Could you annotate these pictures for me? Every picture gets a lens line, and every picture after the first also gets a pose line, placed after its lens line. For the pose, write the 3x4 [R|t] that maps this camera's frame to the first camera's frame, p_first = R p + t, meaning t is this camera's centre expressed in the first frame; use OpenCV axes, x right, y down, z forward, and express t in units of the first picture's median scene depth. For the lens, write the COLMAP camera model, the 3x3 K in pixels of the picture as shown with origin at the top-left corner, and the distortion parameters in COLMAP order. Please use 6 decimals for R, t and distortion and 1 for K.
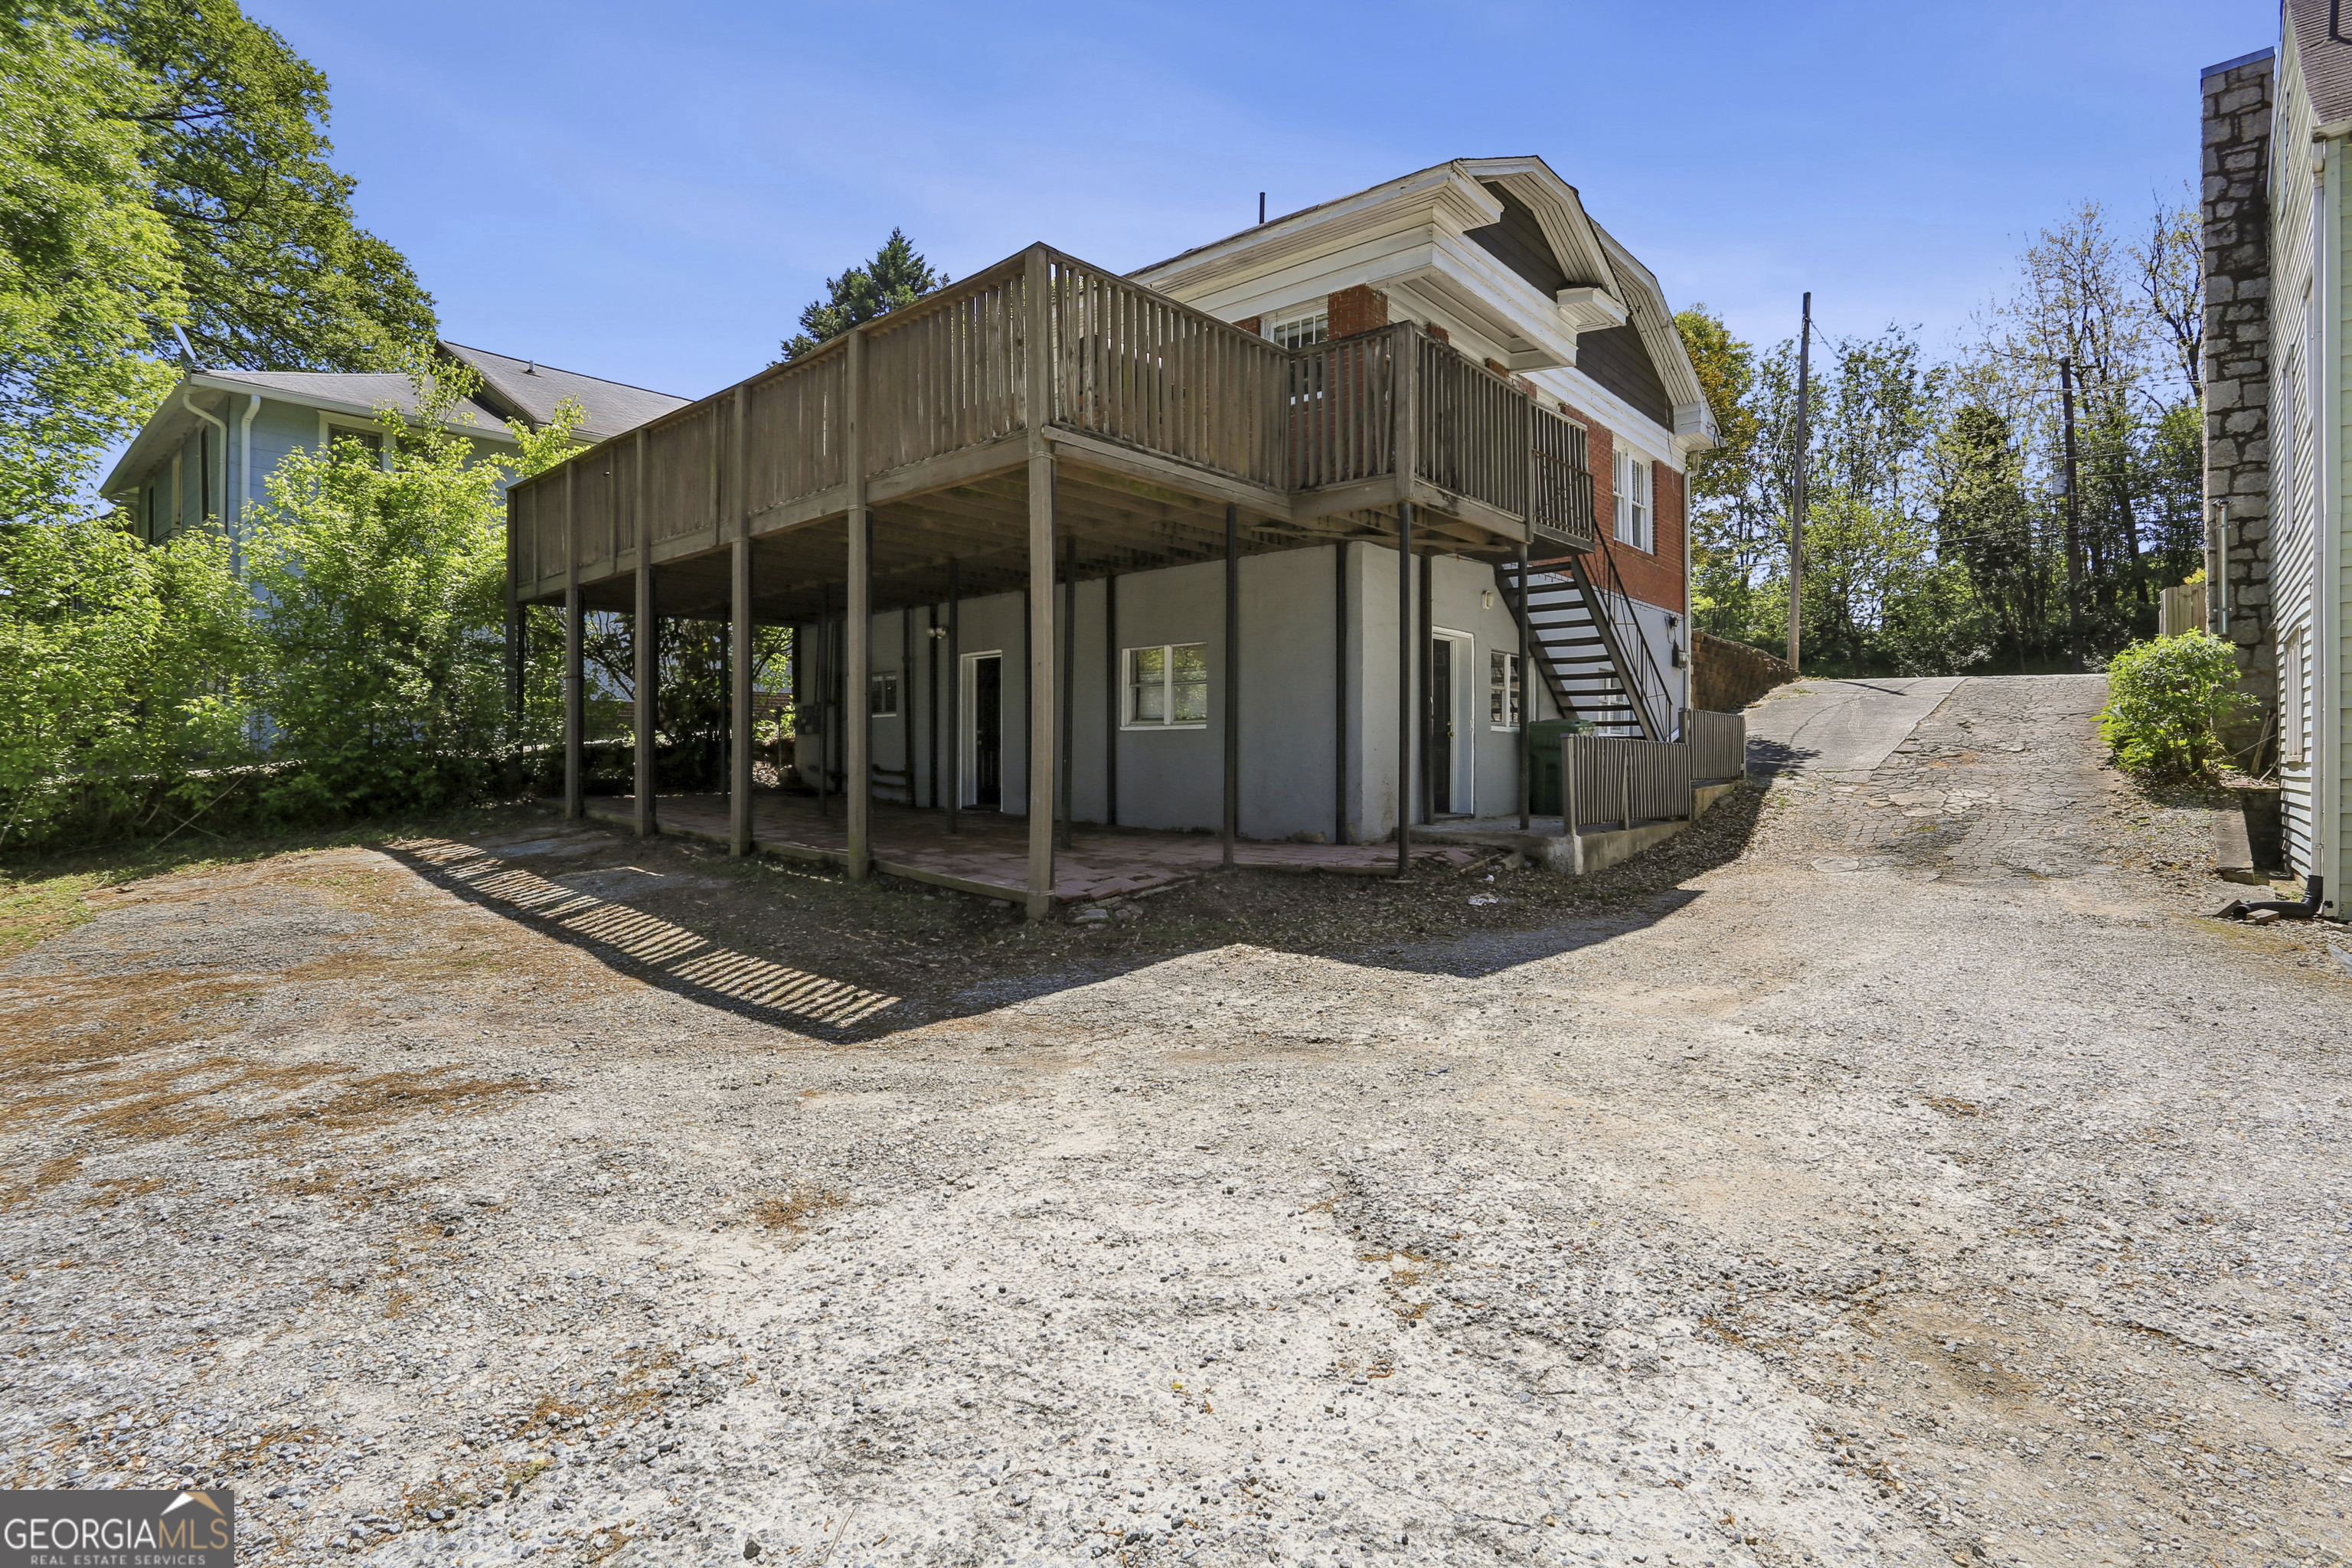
lens RADIAL K [[1080.5, 0, 1180.2], [0, 1080.5, 736.7], [0, 0, 1]] dist [0.019756, -0.009578]
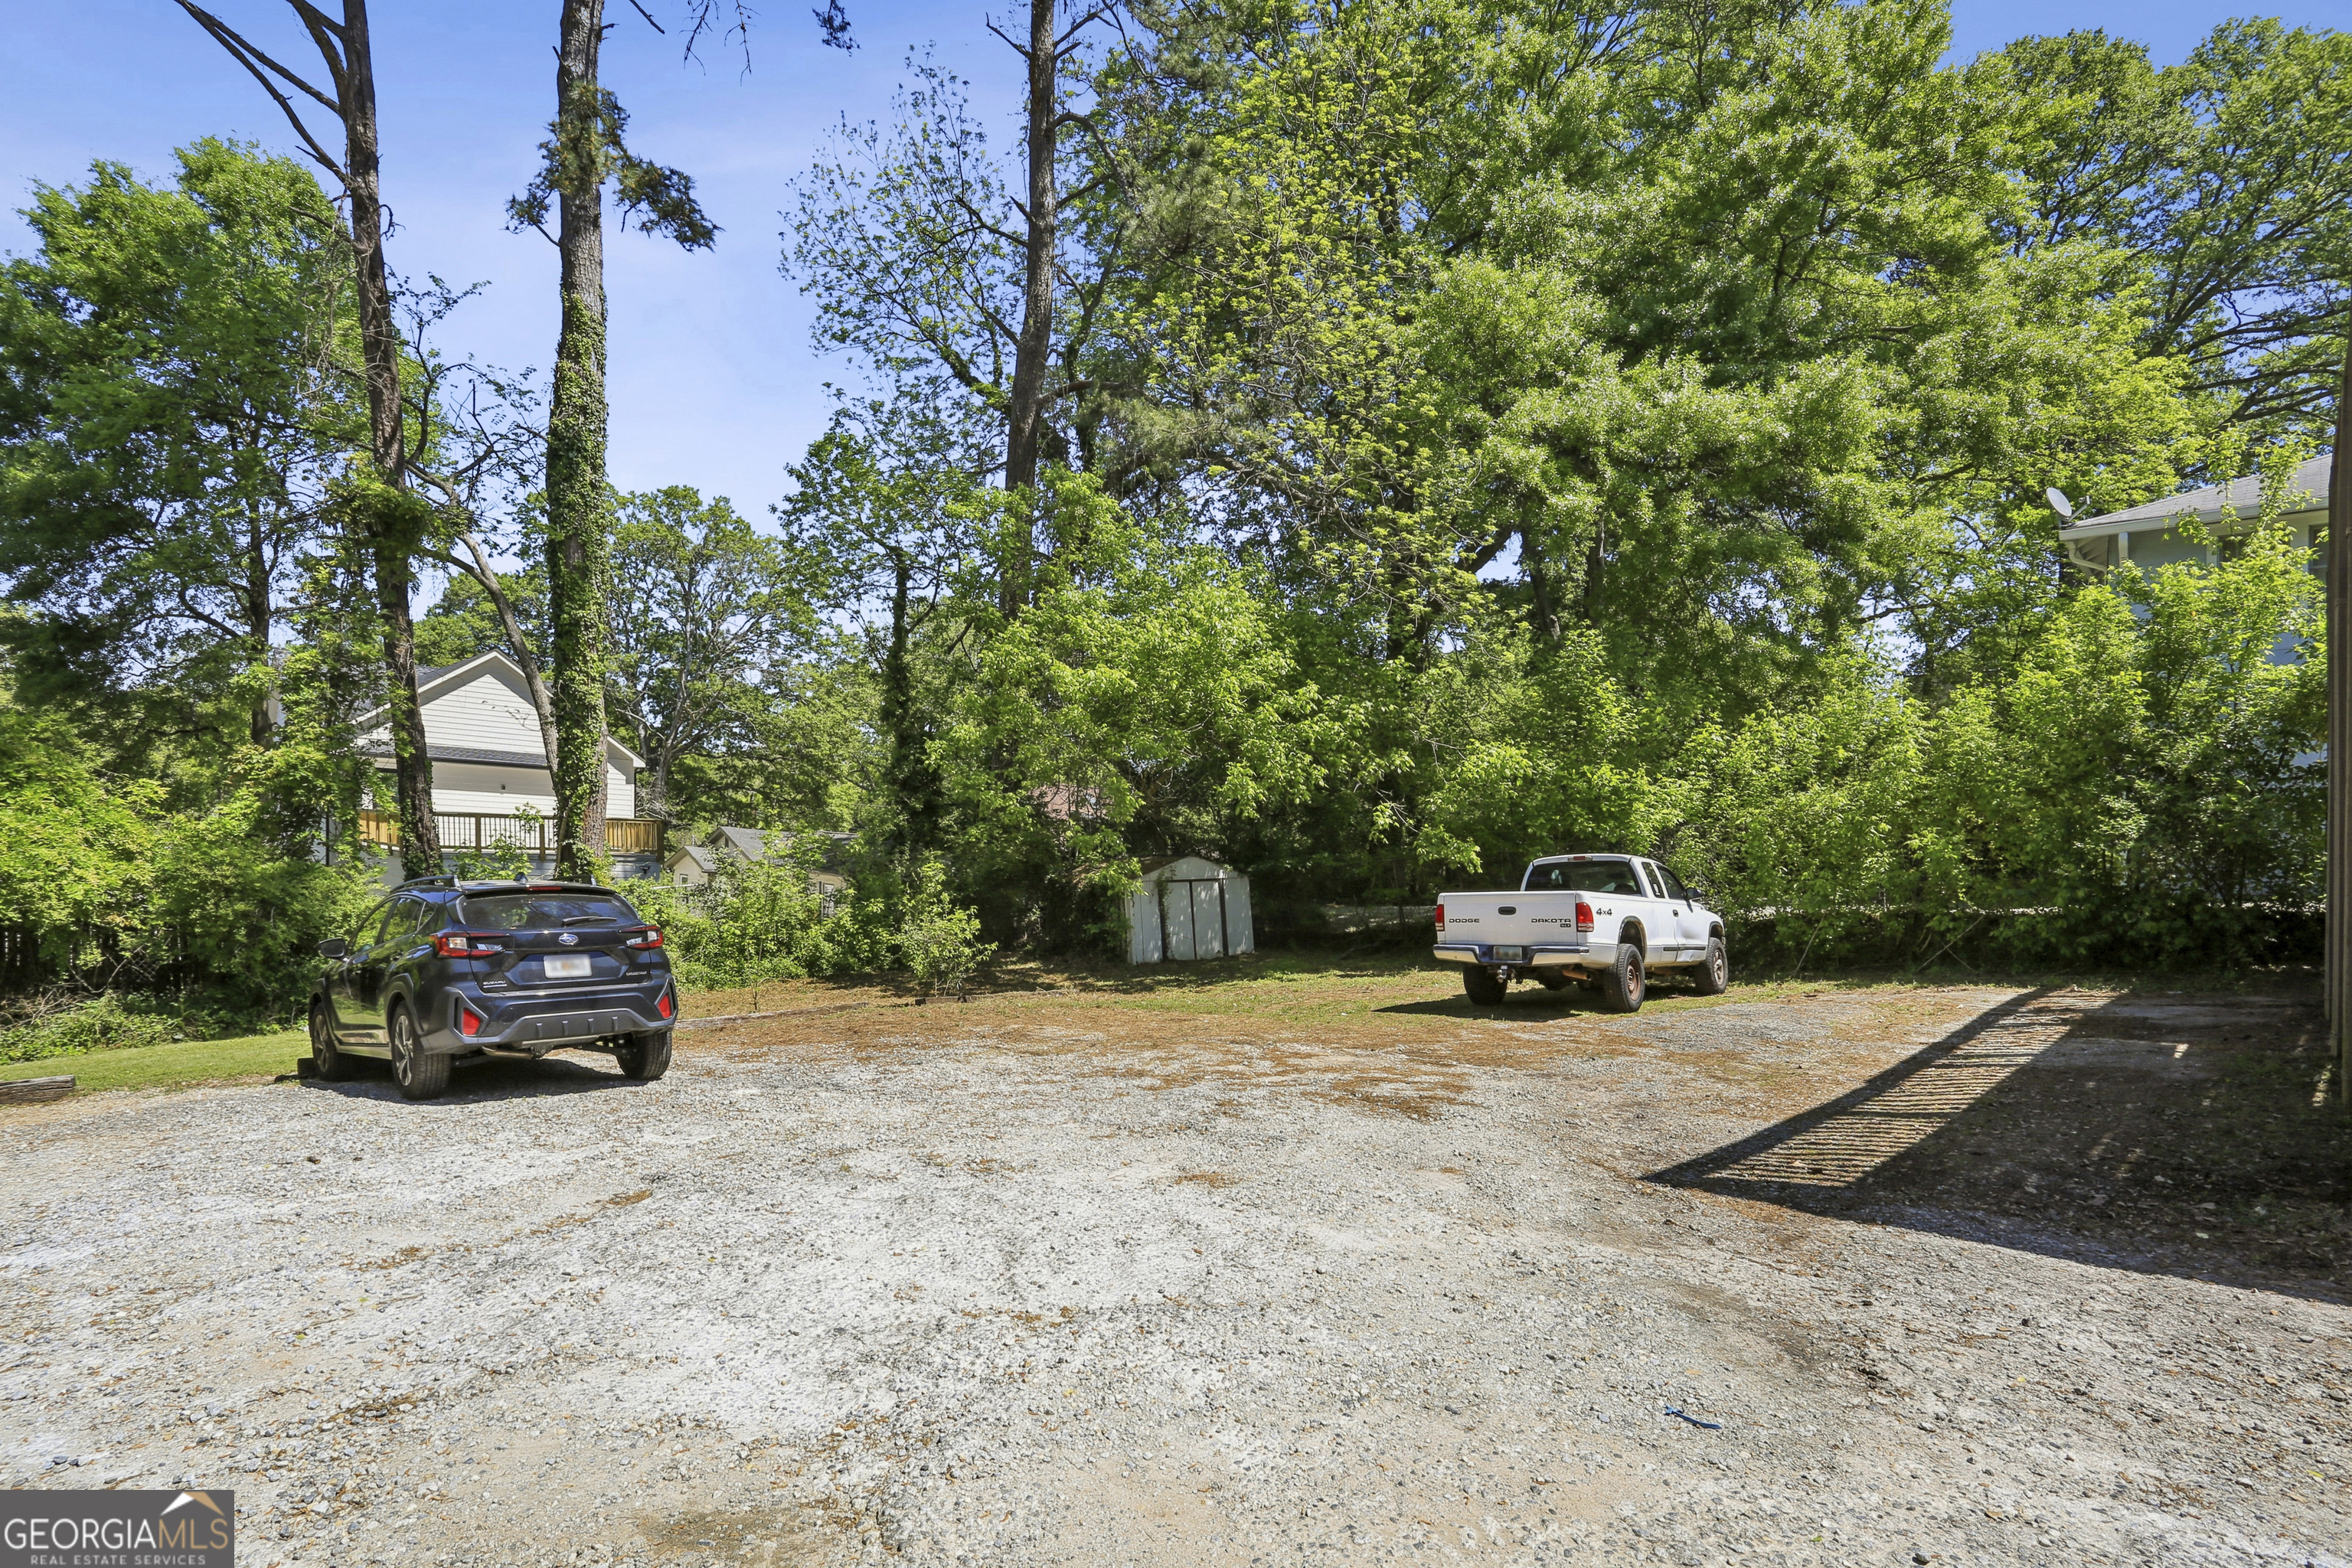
lens RADIAL K [[1148.0, 0, 1175.7], [0, 1148.0, 762.3], [0, 0, 1]] dist [0.018923, -0.000220]
pose [[-0.068655, -0.107361, -0.991847, 1.396366], [-0.001920, 0.994205, -0.107483, 0.043389], [0.997639, -0.005475, -0.068463, 1.183869]]
